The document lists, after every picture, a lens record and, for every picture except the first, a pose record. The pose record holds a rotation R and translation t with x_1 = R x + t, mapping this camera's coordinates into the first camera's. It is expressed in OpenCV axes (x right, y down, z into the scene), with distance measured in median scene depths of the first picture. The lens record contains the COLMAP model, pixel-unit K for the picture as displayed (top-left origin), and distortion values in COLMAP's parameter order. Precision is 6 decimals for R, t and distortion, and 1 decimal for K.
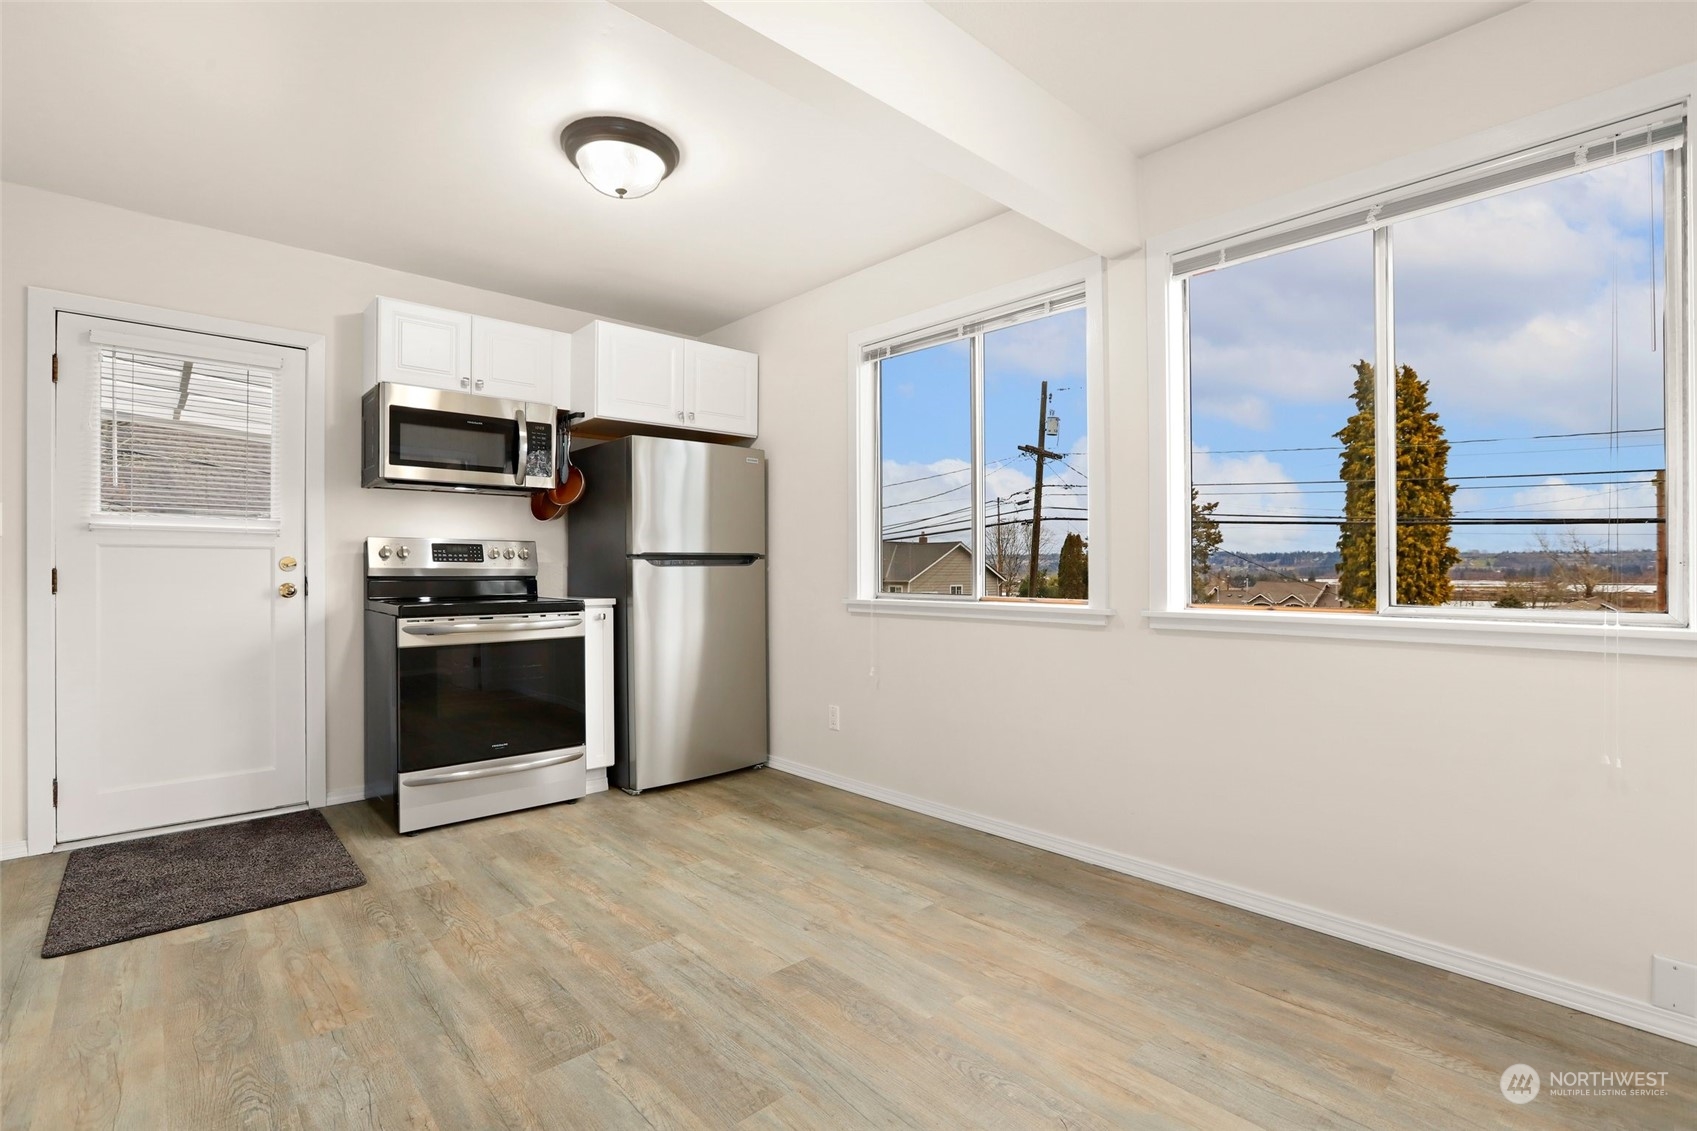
lens RADIAL K [[775.5, 0, 854.1], [0, 775.5, 564.6], [0, 0, 1]] dist [-0.027298, 0.002558]
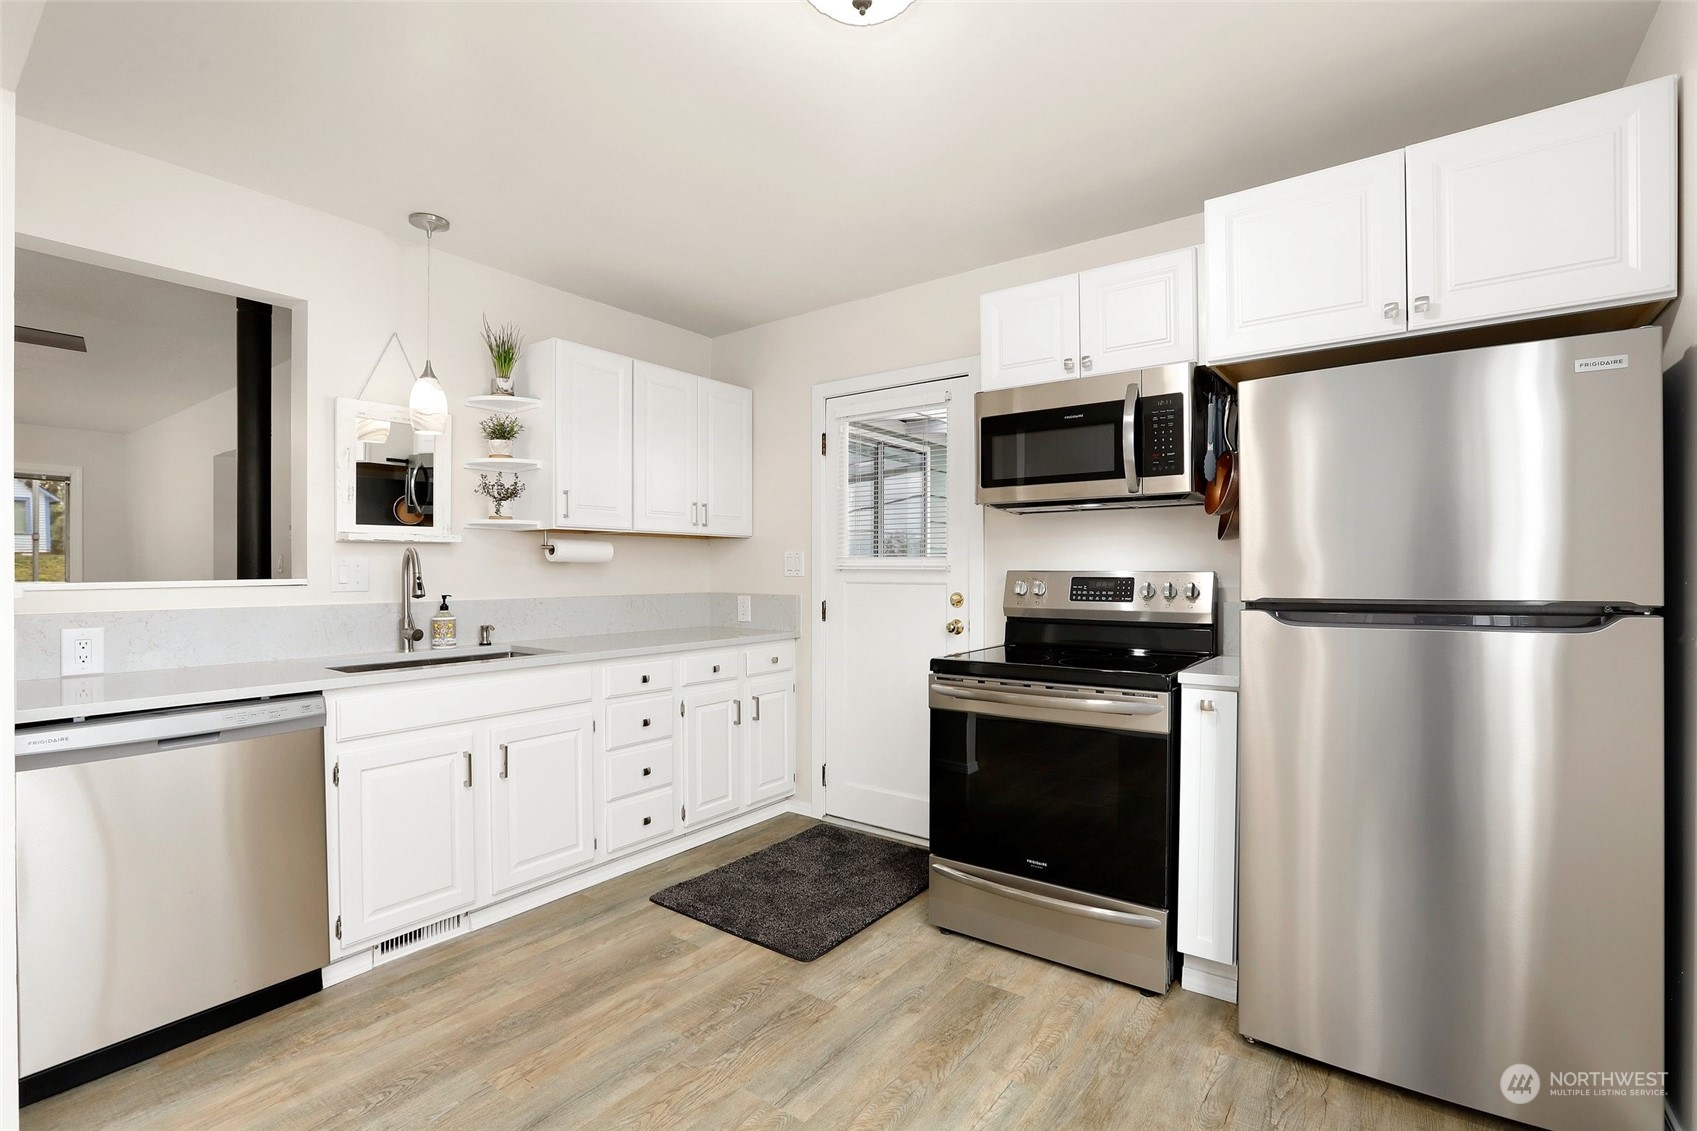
lens RADIAL K [[775.5, 0, 853.6], [0, 775.5, 579.9], [0, 0, 1]] dist [-0.027298, 0.002558]
pose [[0.192129, 0.008503, -0.981333, 0.239442], [-0.000500, 0.999963, 0.008566, -0.040030], [0.981370, -0.001155, 0.192126, 0.783854]]
